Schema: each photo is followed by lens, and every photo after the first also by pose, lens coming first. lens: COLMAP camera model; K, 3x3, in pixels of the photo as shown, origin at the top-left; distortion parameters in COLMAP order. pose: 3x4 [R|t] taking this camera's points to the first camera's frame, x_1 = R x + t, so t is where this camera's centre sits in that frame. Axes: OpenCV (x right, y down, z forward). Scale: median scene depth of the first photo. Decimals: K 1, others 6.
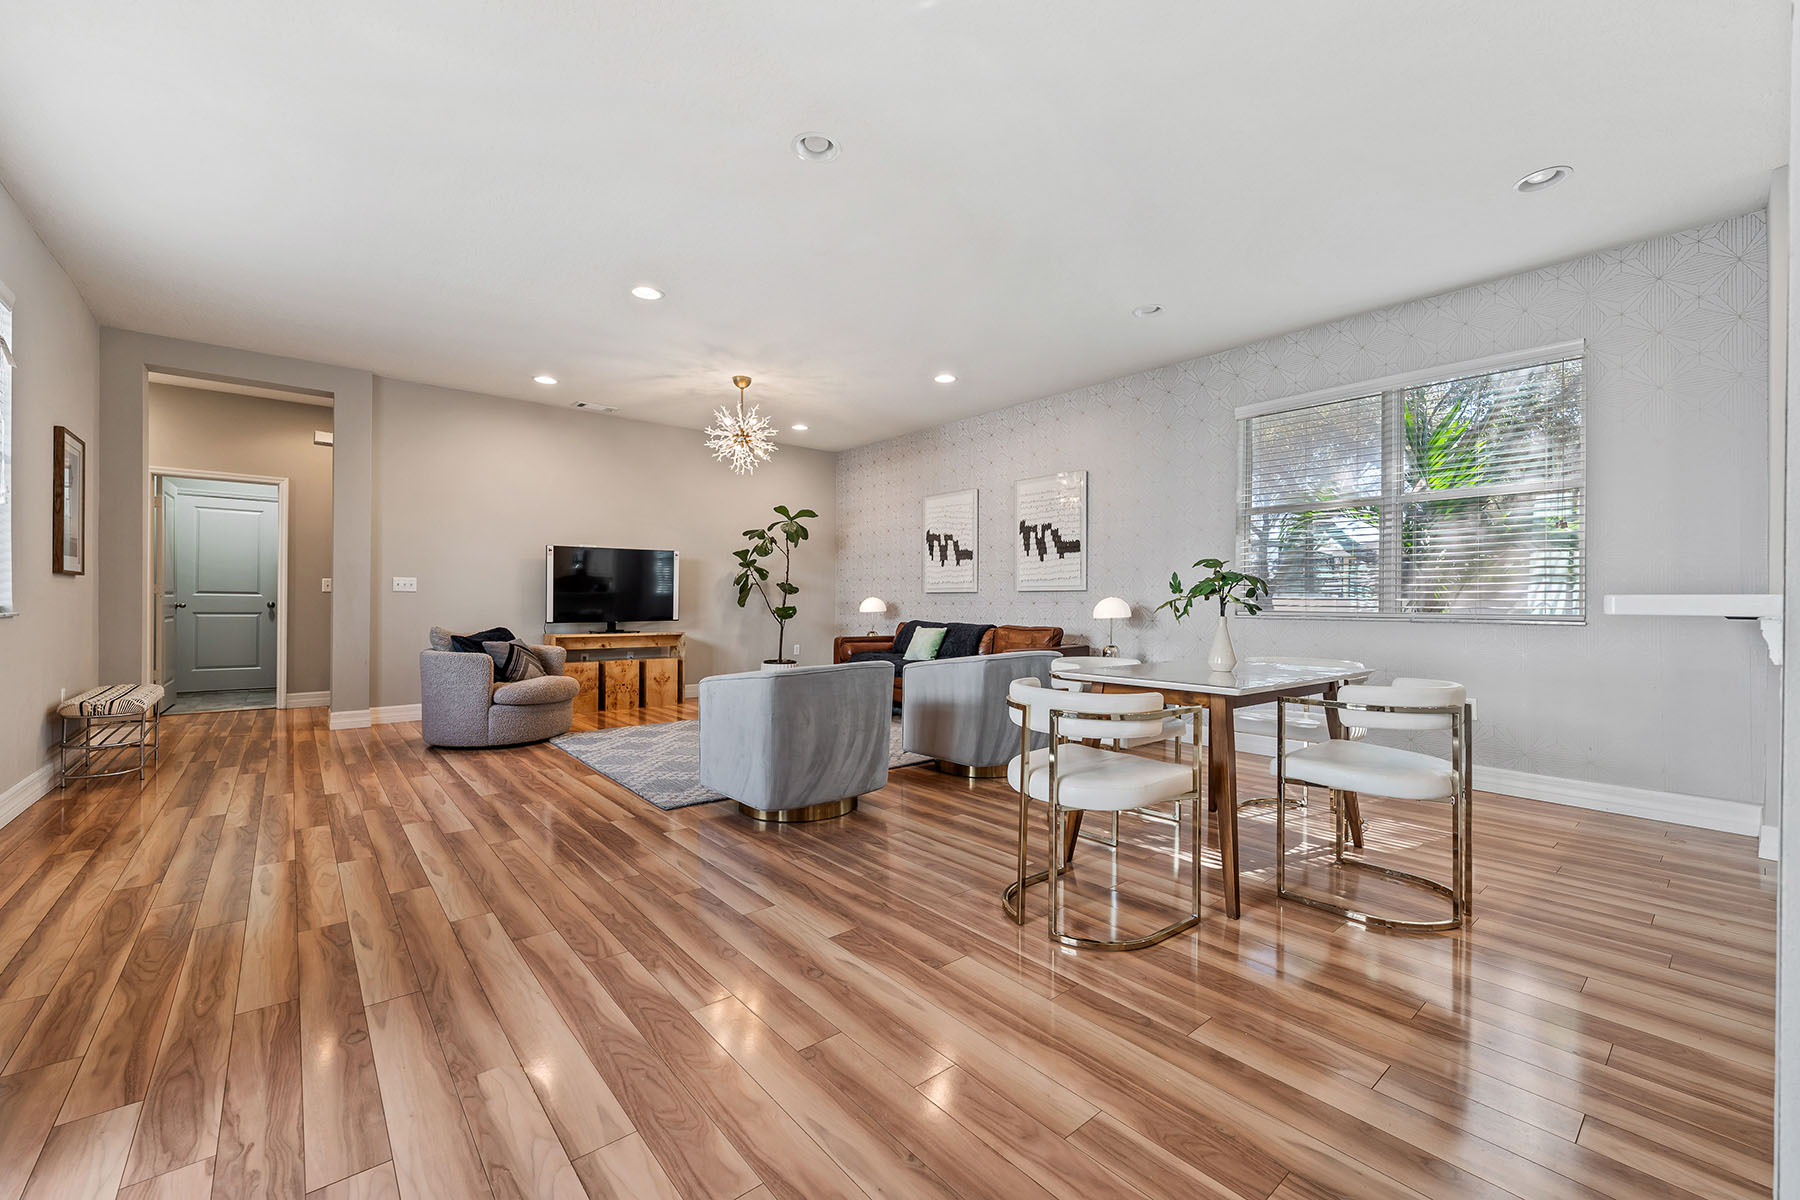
lens RADIAL K [[735.3, 0, 892.6], [0, 735.3, 601.8], [0, 0, 1]] dist [-0.000326, -0.000968]
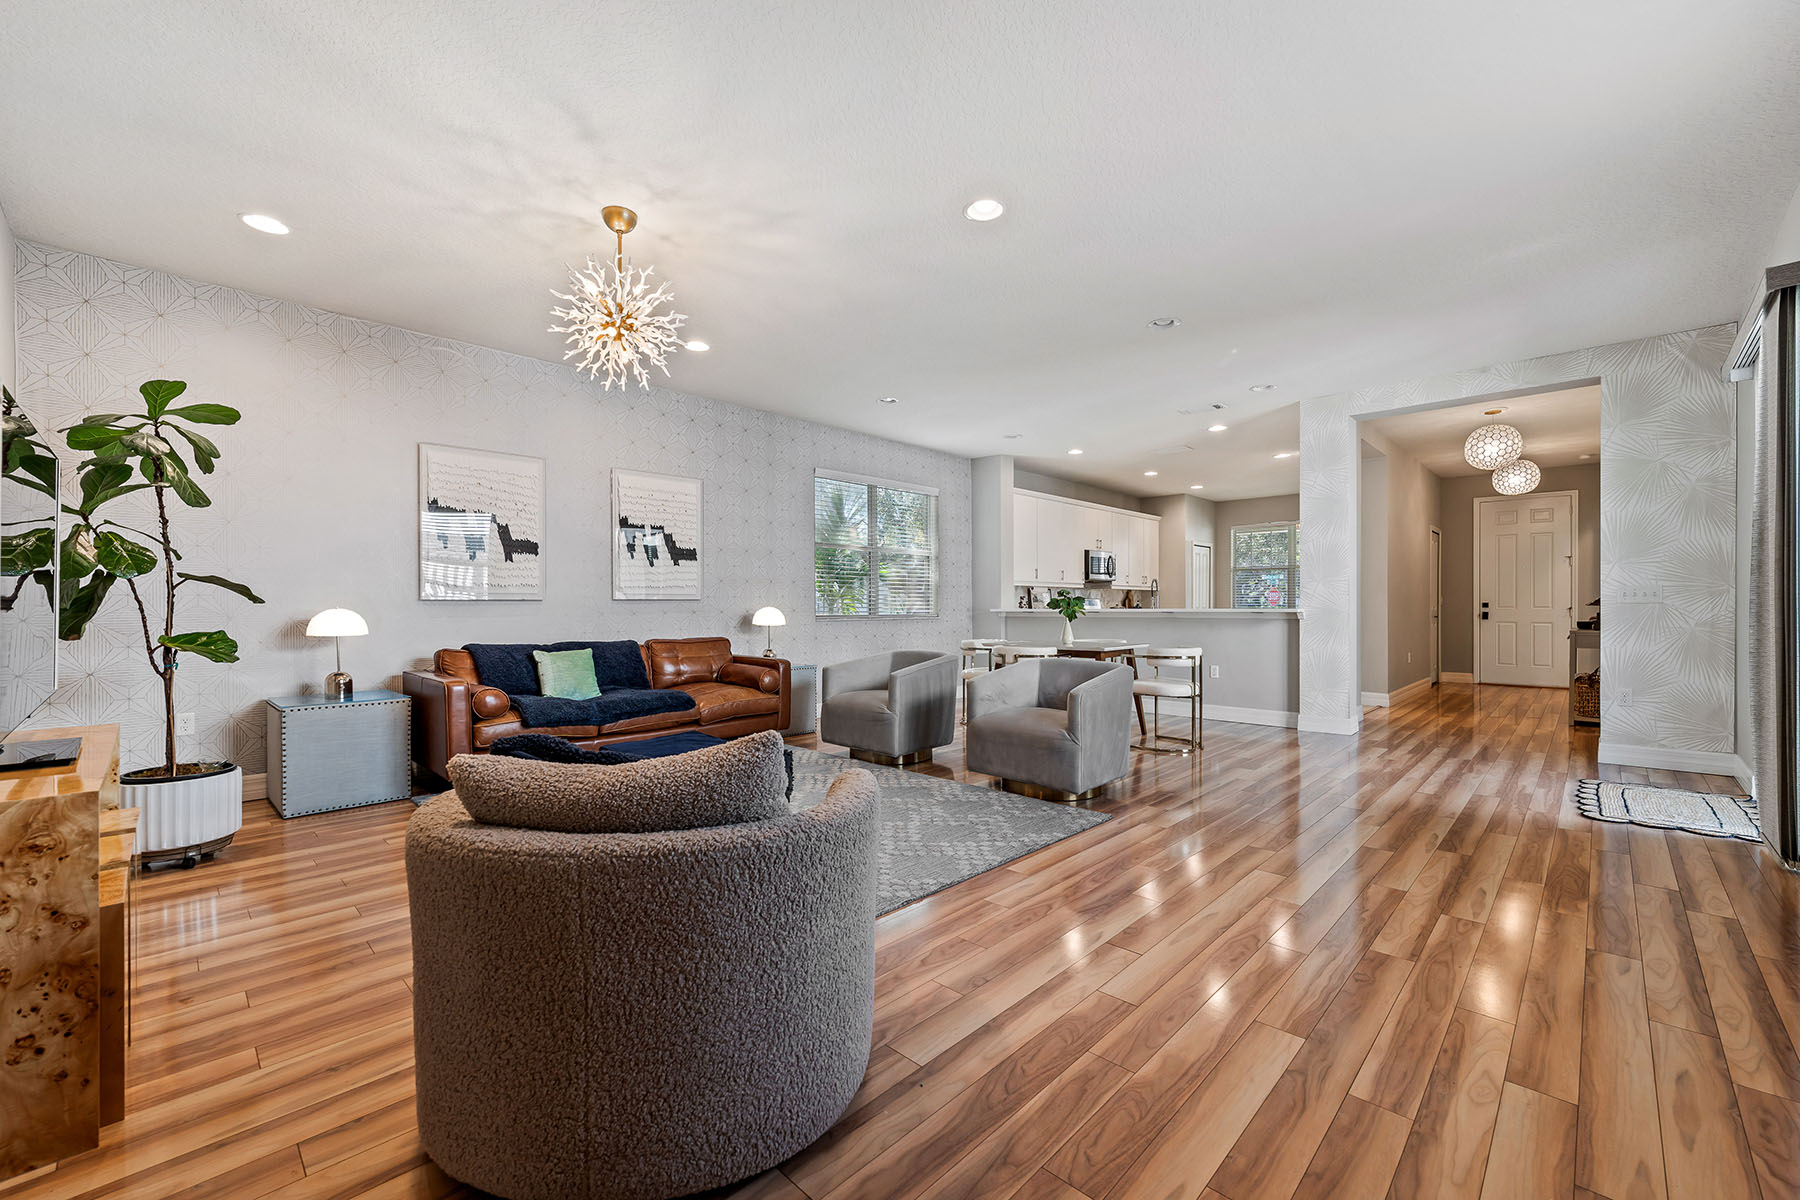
lens RADIAL K [[735.3, 0, 929.3], [0, 735.3, 599.6], [0, 0, 1]] dist [-0.000326, -0.000968]
pose [[-0.140579, 0.003468, 0.990063, -0.711732], [0.001908, 0.999993, -0.003232, -0.011073], [-0.990068, 0.001435, -0.140585, 0.769605]]
